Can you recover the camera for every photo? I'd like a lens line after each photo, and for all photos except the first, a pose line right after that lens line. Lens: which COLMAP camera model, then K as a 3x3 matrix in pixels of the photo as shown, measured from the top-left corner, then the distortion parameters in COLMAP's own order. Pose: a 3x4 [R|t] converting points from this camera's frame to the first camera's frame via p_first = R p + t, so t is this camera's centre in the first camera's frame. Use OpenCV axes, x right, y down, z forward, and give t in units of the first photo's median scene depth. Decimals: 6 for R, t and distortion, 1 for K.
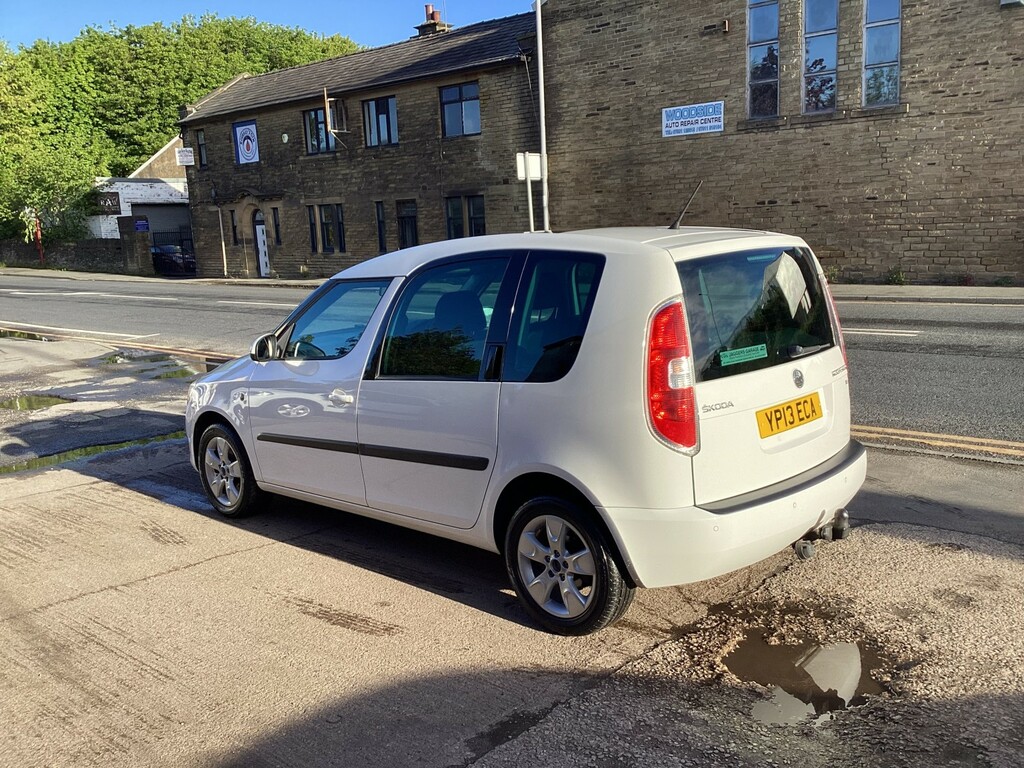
lens RADIAL K [[926.3, 0, 519.7], [0, 926.3, 383.0], [0, 0, 1]] dist [-0.001406, 0.000000]
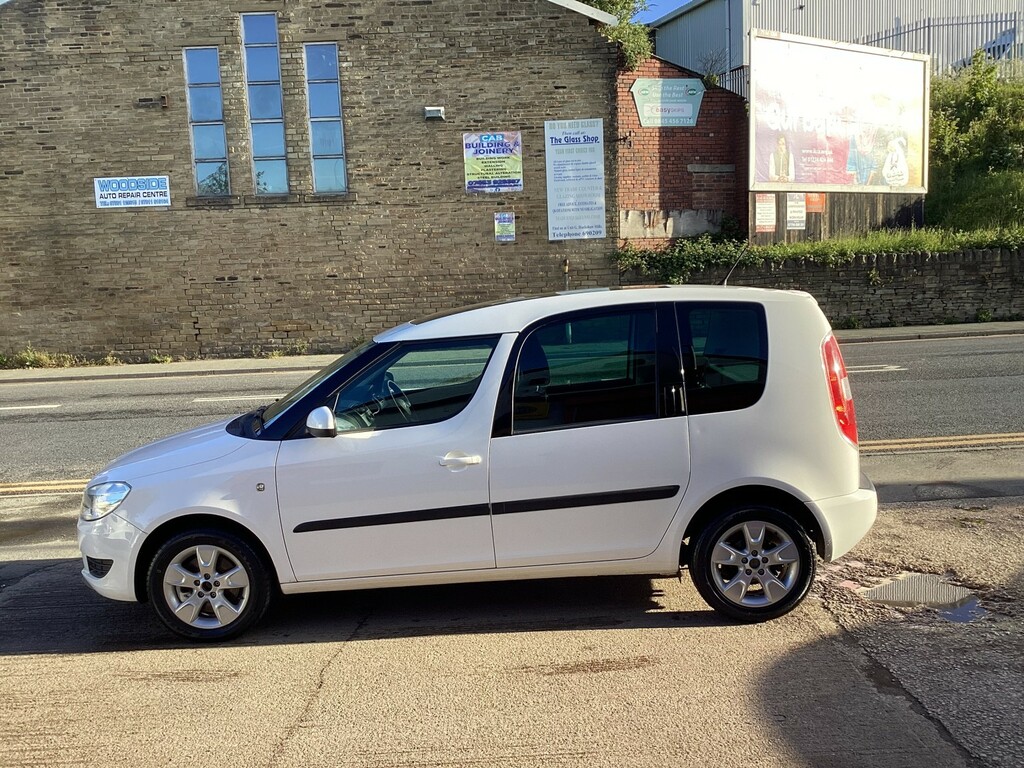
lens RADIAL K [[926.3, 0, 521.2], [0, 926.3, 382.3], [0, 0, 1]] dist [-0.001406, 0.000000]
pose [[0.739187, -0.063215, 0.670527, -0.200423], [0.120915, 0.991865, -0.039787, -0.004881], [-0.662557, 0.110487, 0.740817, 0.060181]]
